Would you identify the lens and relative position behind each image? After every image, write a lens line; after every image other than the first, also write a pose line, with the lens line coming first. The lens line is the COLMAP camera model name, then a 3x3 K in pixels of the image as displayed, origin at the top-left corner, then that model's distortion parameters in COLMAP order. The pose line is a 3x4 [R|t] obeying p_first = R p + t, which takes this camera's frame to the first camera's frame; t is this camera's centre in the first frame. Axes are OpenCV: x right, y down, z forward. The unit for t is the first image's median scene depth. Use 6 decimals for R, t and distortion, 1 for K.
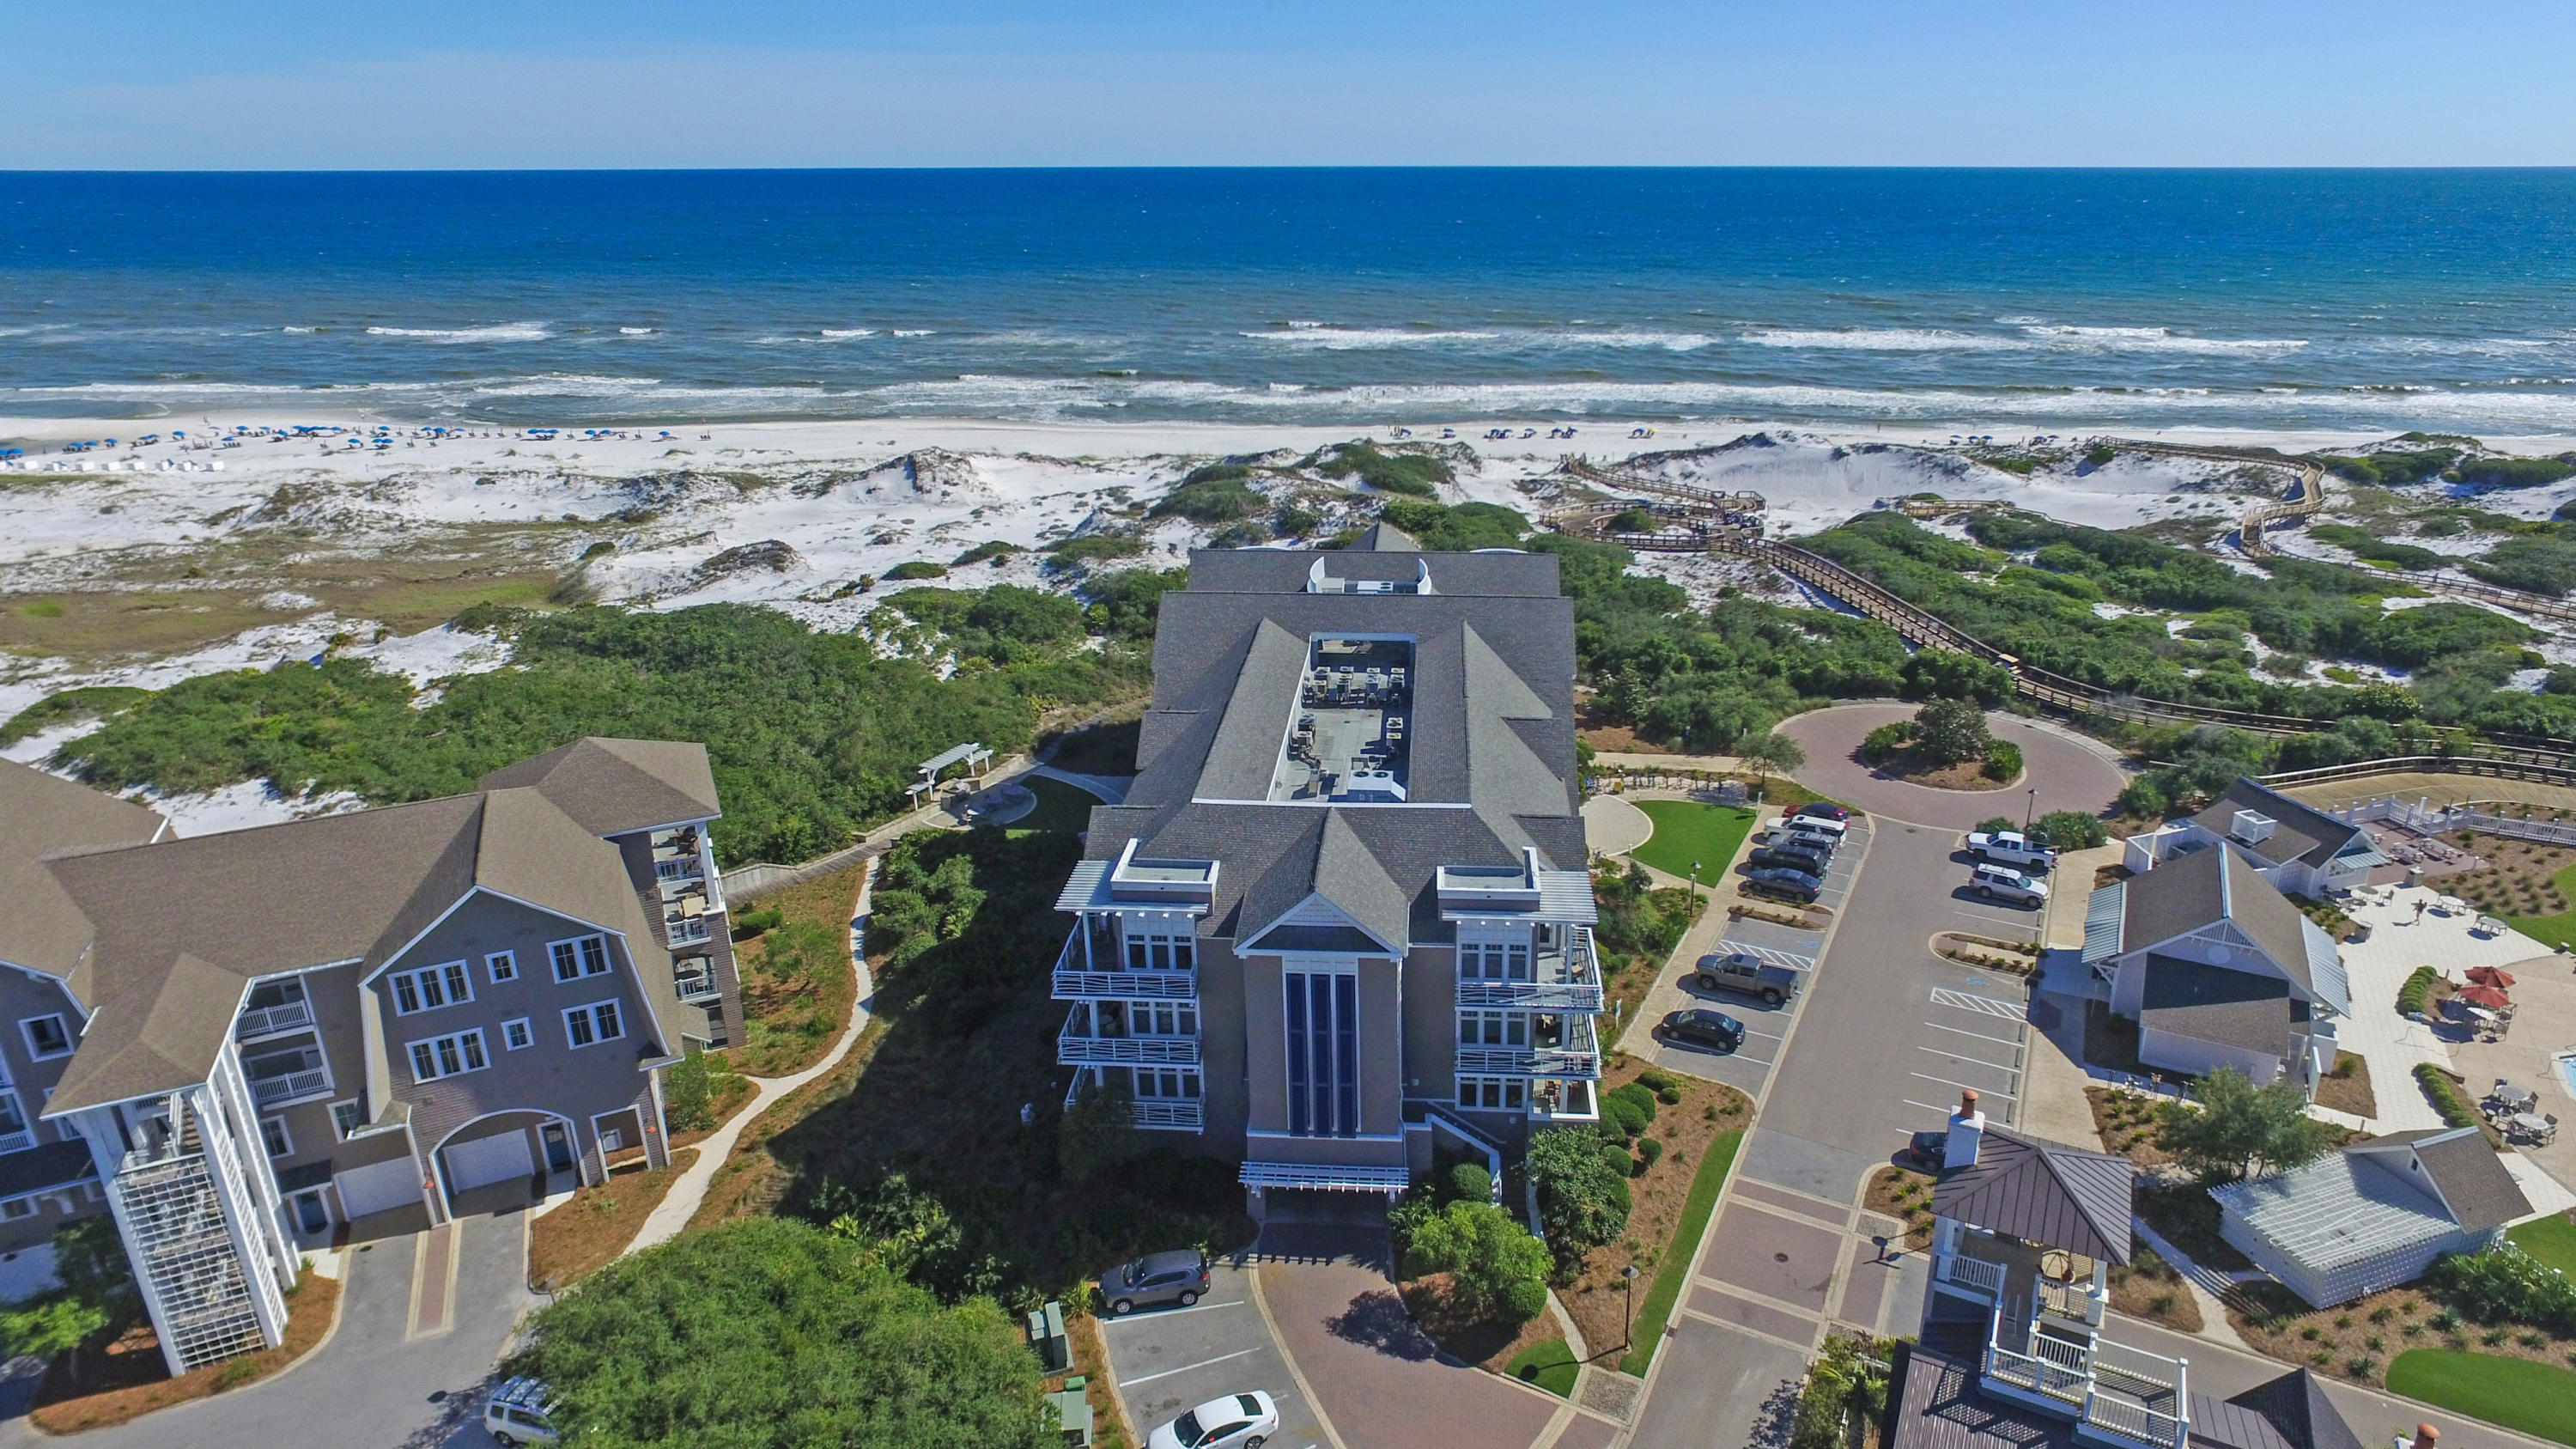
lens RADIAL K [[1537.2, 0, 1288.0], [0, 1537.2, 724.5], [0, 0, 1]] dist [-0.025115, 0.023526]
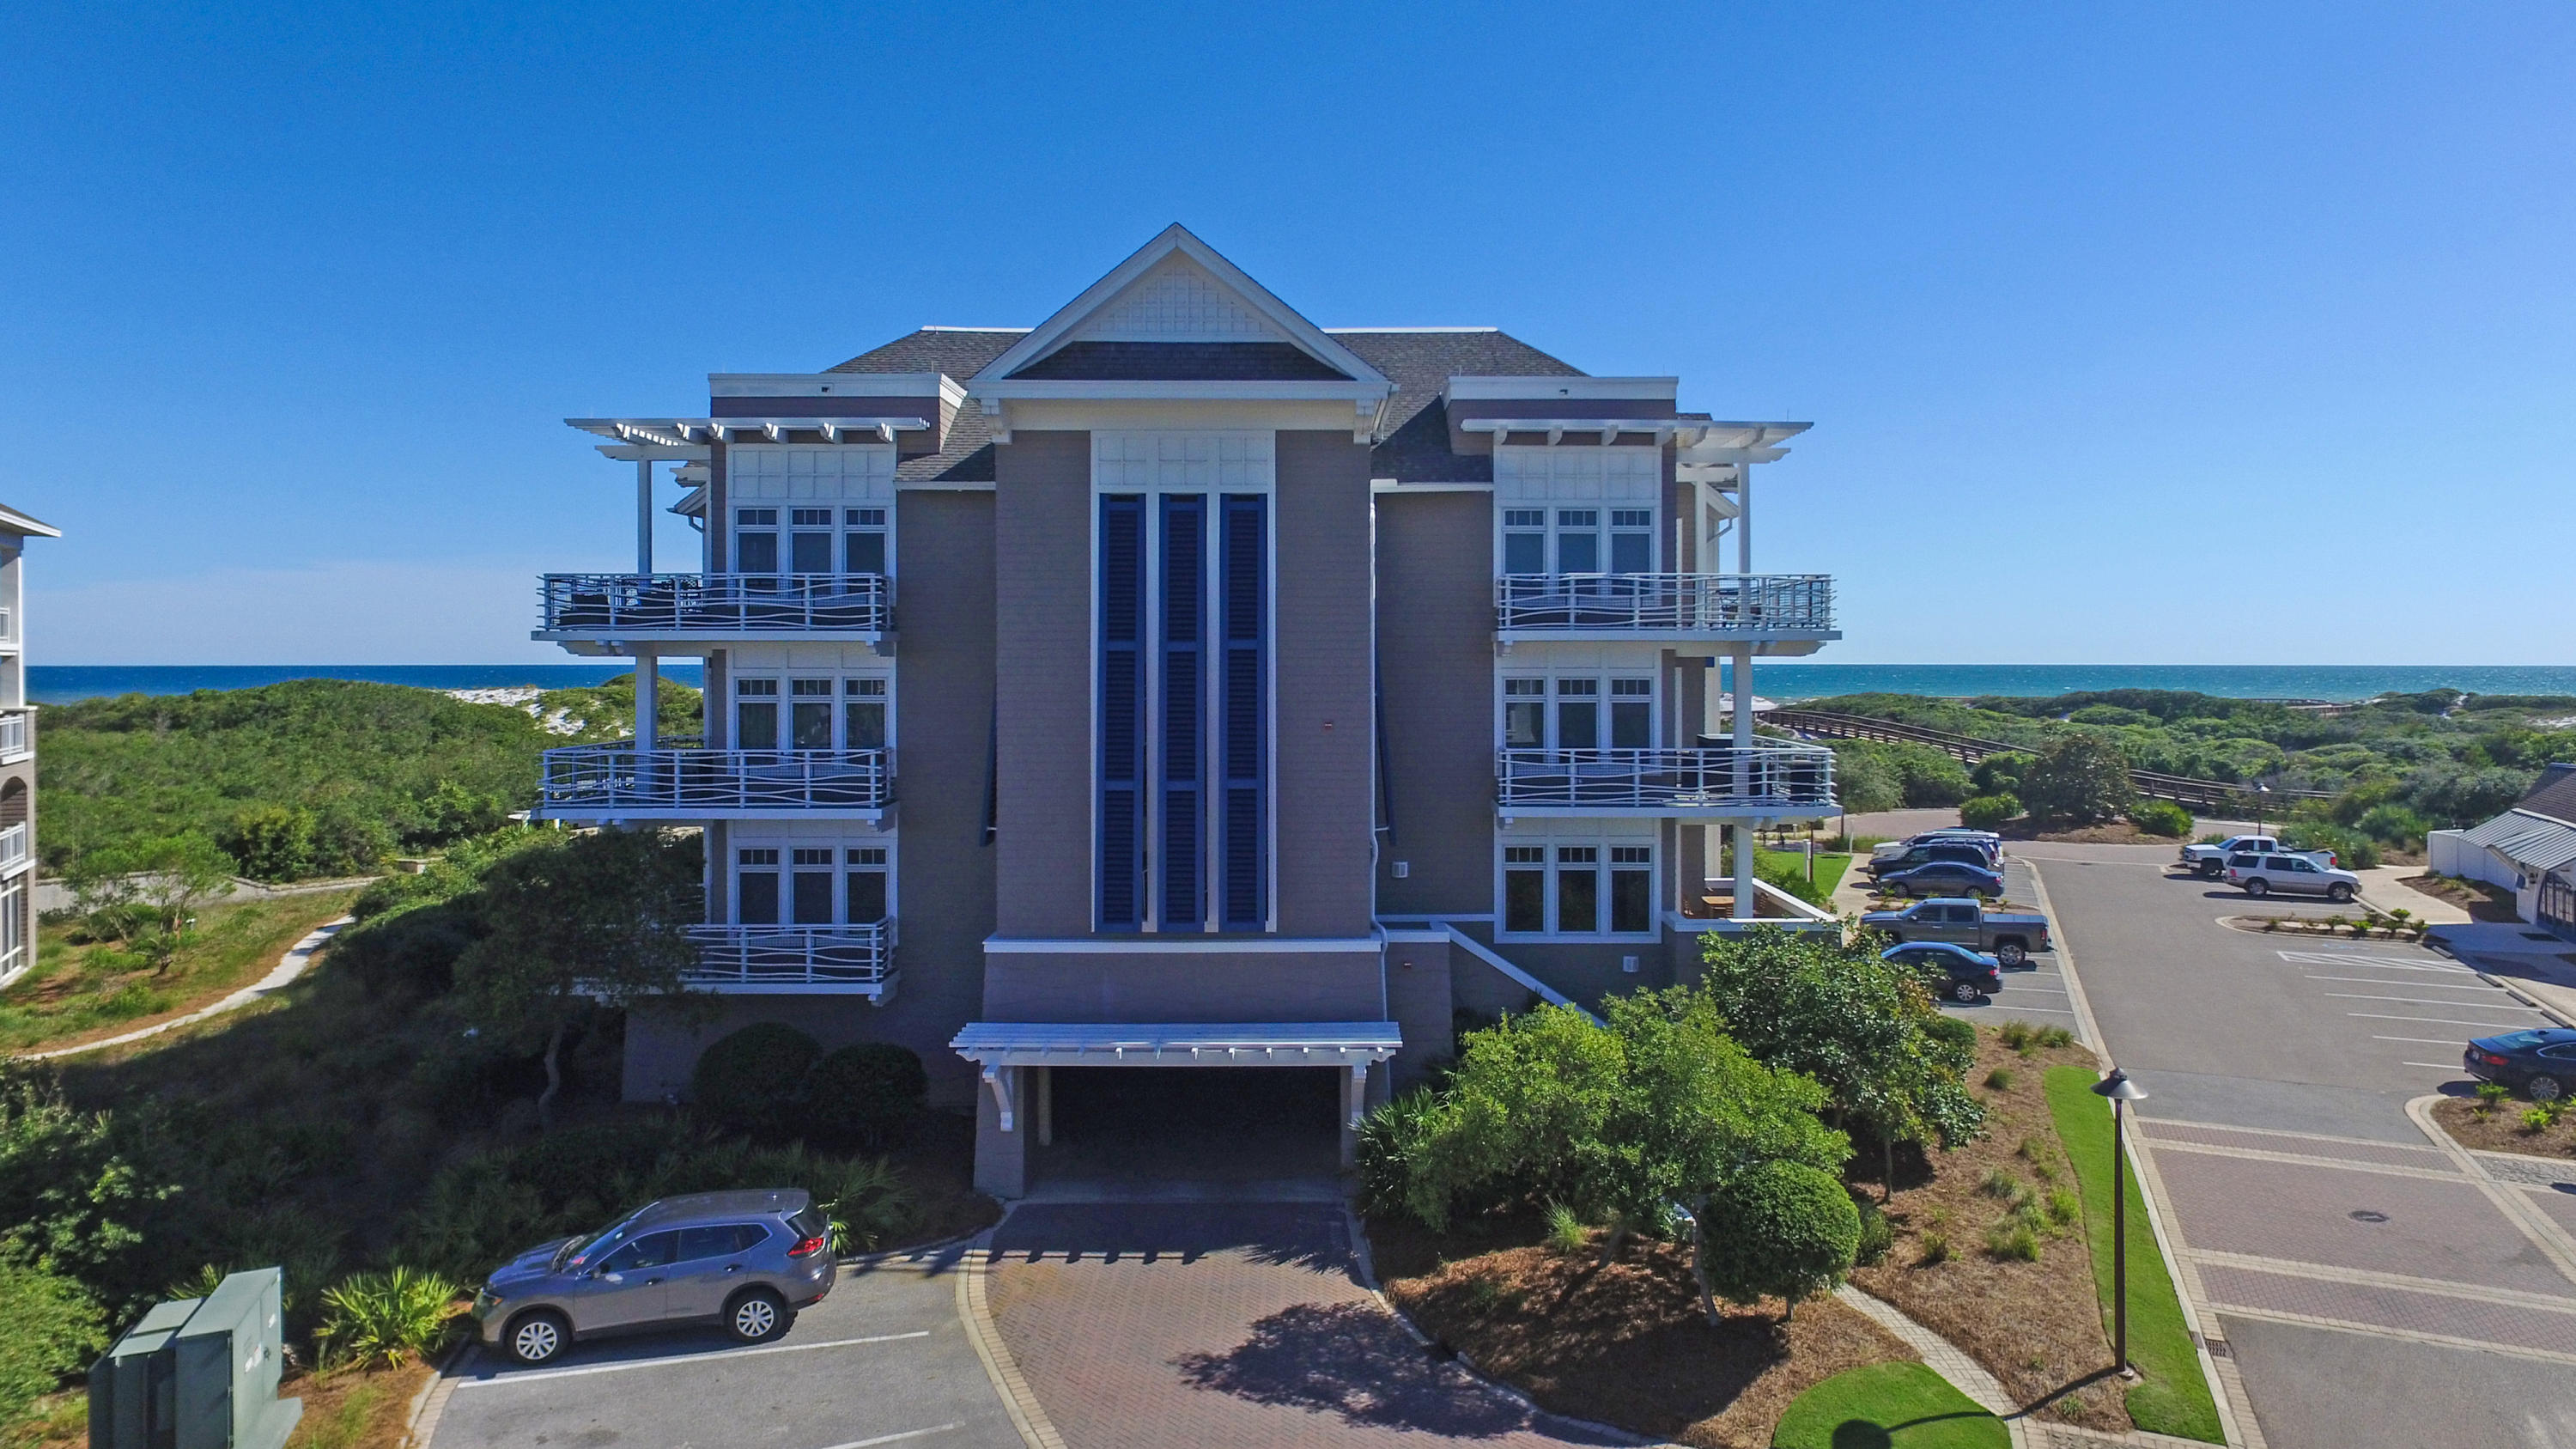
lens RADIAL K [[1520.9, 0, 1321.9], [0, 1520.9, 724.3], [0, 0, 1]] dist [-0.009959, 0.000530]
pose [[0.994273, 0.026076, 0.103639, 0.016996], [0.010695, 0.940631, -0.339264, 0.350534], [-0.106333, 0.338429, 0.934965, 0.616124]]
